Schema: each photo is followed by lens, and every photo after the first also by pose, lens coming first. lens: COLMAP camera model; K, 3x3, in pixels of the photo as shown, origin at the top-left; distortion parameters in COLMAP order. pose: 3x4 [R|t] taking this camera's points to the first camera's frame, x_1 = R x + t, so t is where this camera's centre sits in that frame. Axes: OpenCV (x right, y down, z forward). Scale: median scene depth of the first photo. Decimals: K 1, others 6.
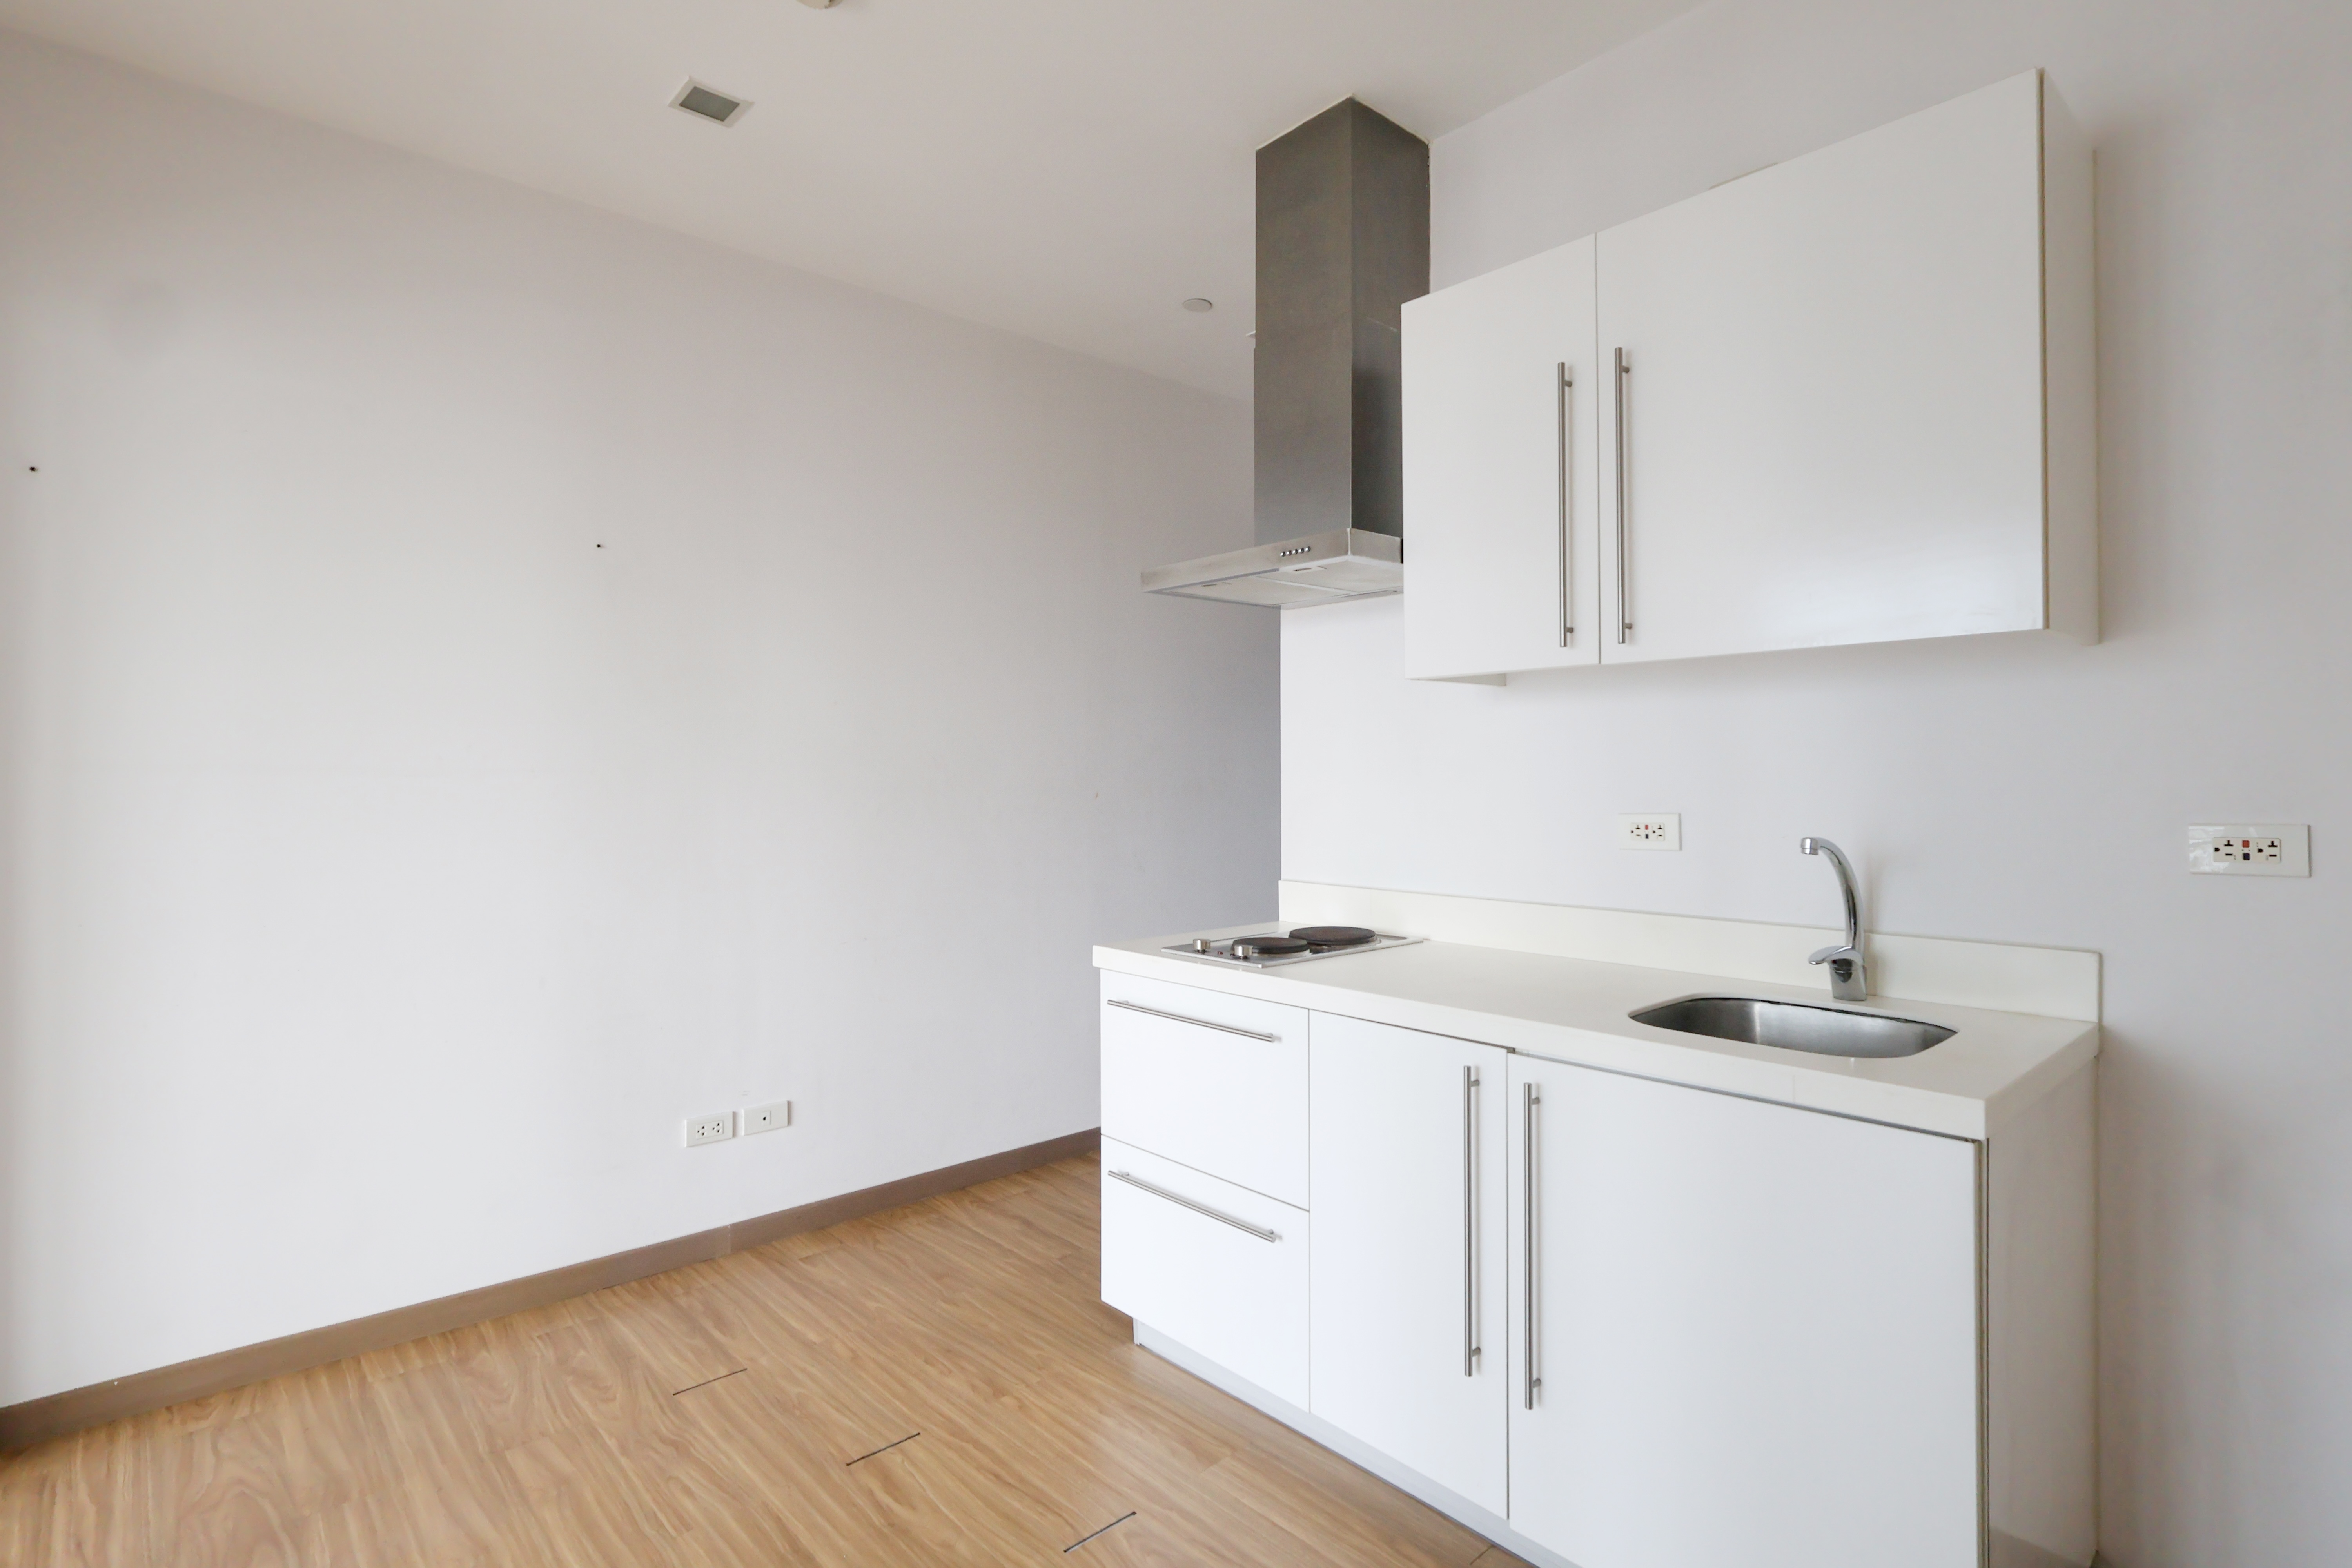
lens RADIAL K [[1180.5, 0, 1192.4], [0, 1180.5, 763.3], [0, 0, 1]] dist [-0.004370, -0.001517]
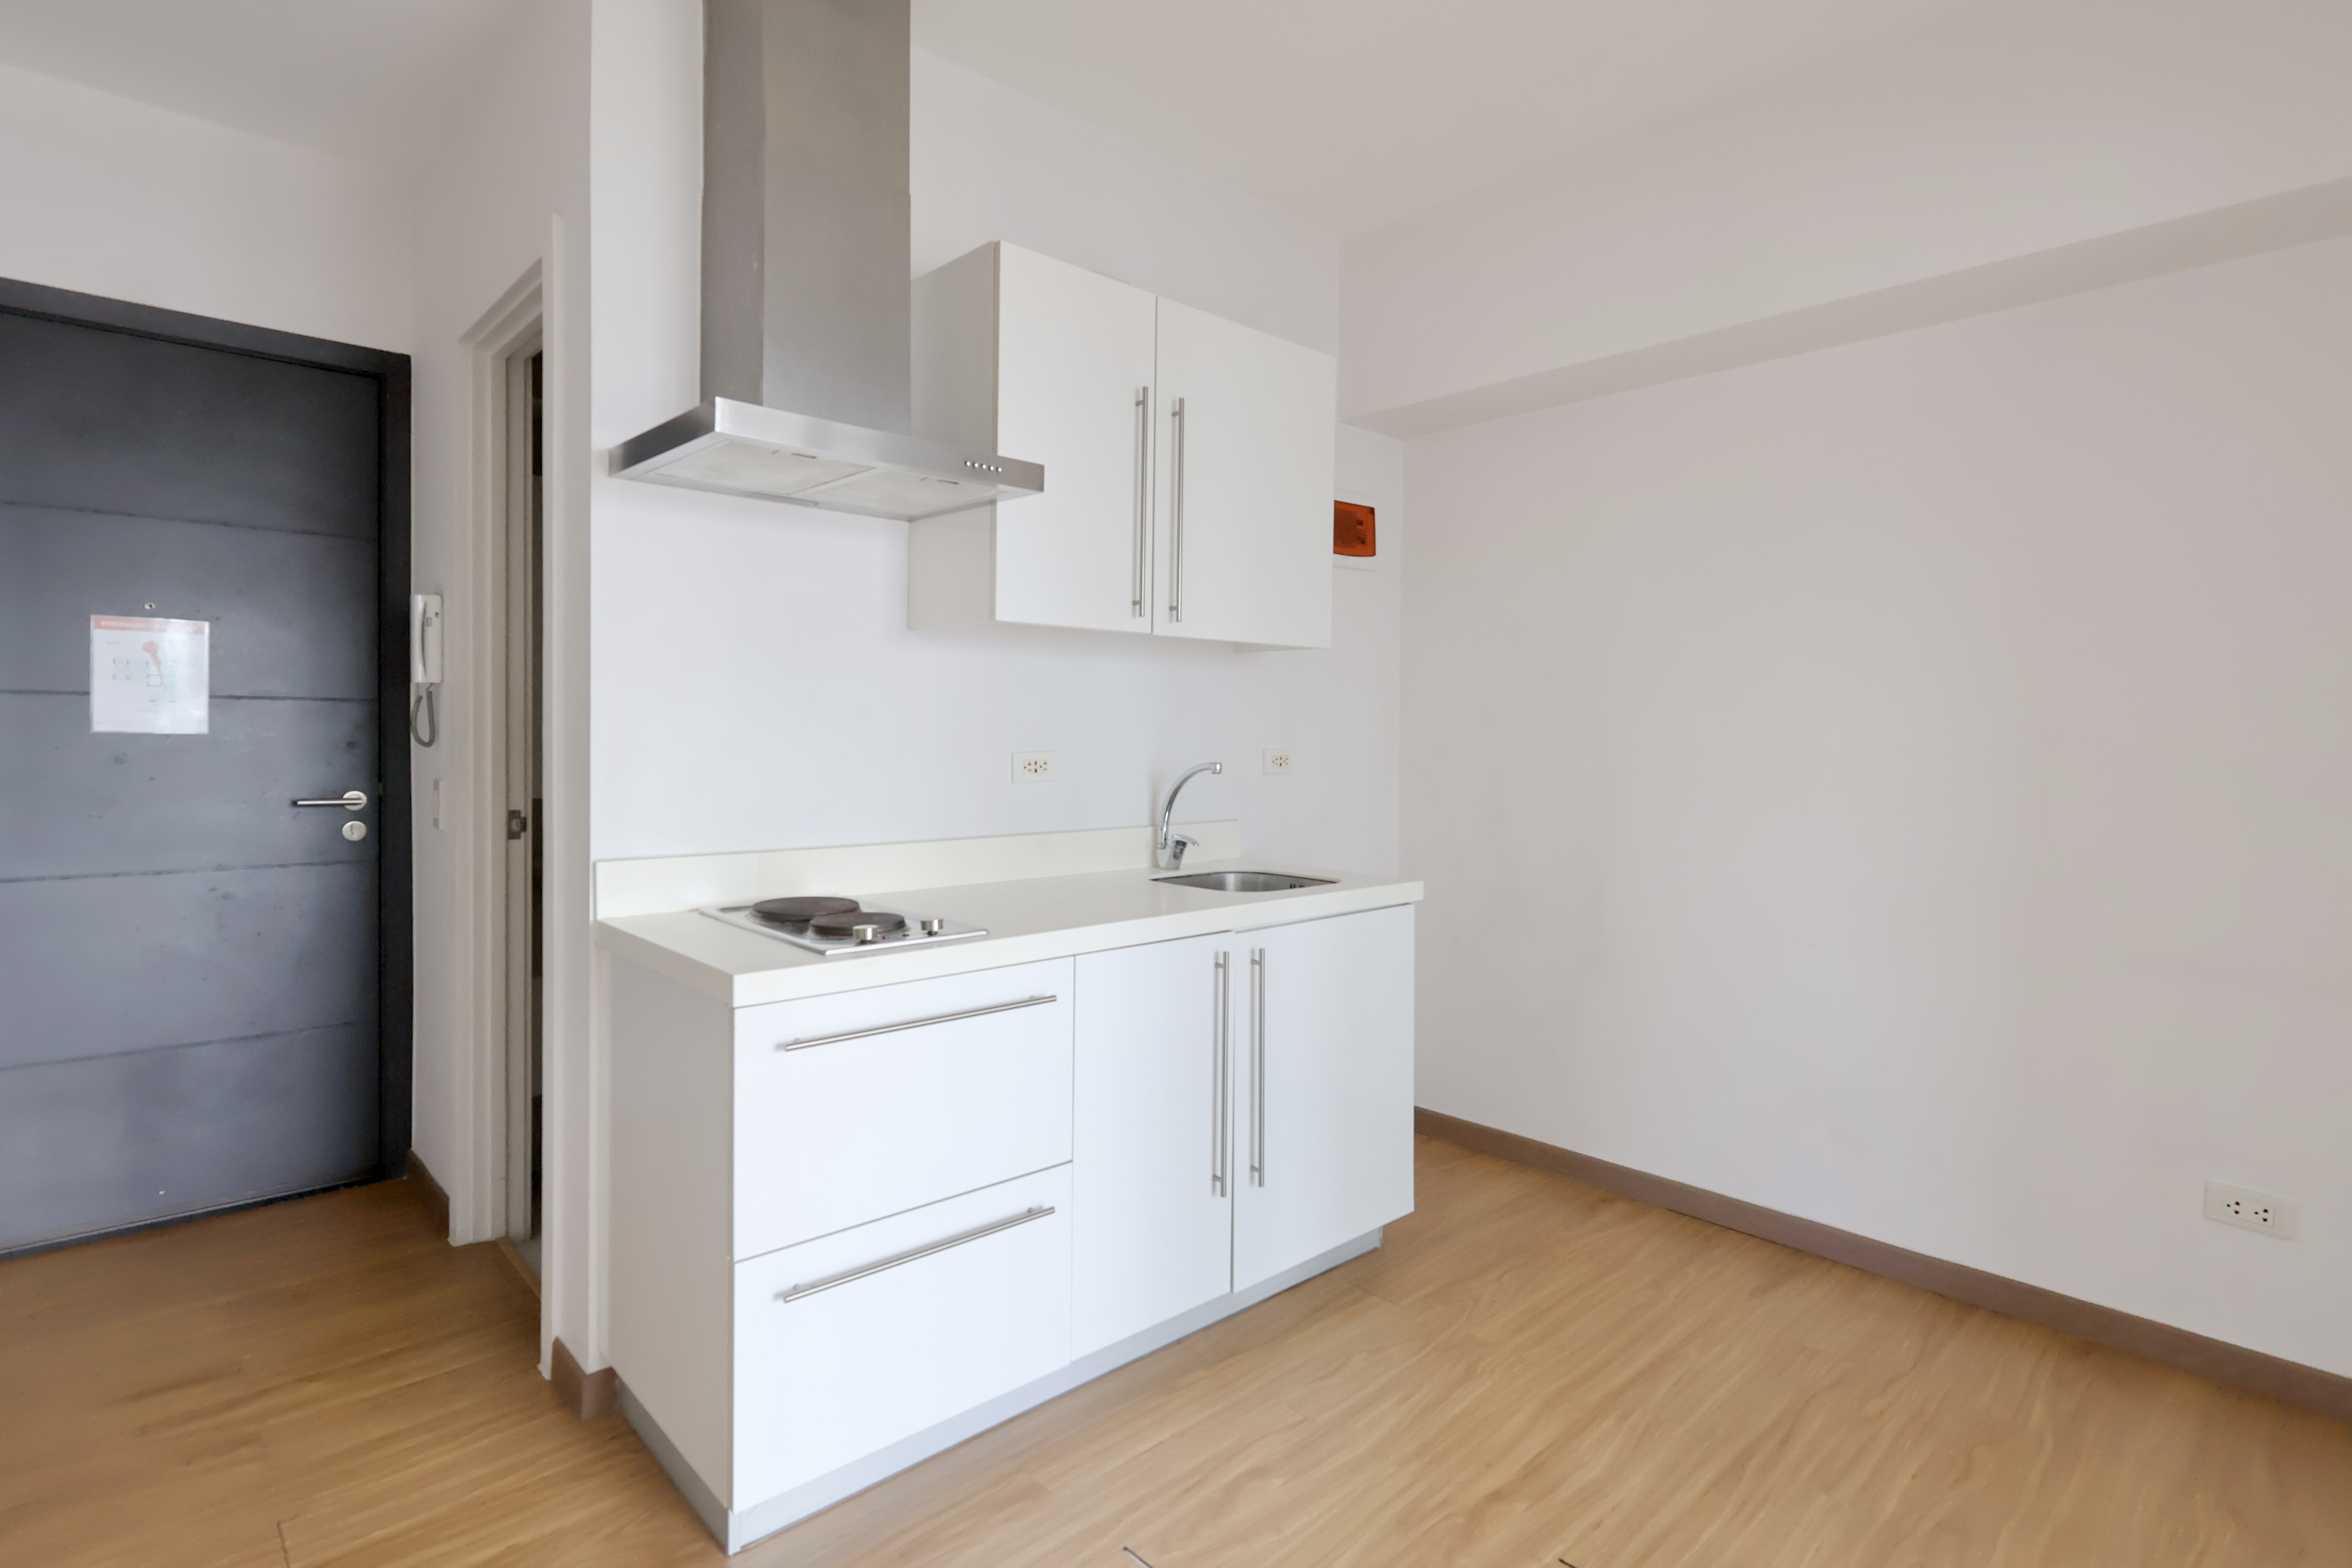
lens RADIAL K [[1178.9, 0, 1180.2], [0, 1178.9, 735.0], [0, 0, 1]] dist [0.000291, -0.000090]
pose [[-0.032579, -0.000070, 0.999469, -0.918617], [-0.024825, 0.999692, -0.000739, 0.024835], [-0.999161, -0.024836, -0.032571, 0.983625]]
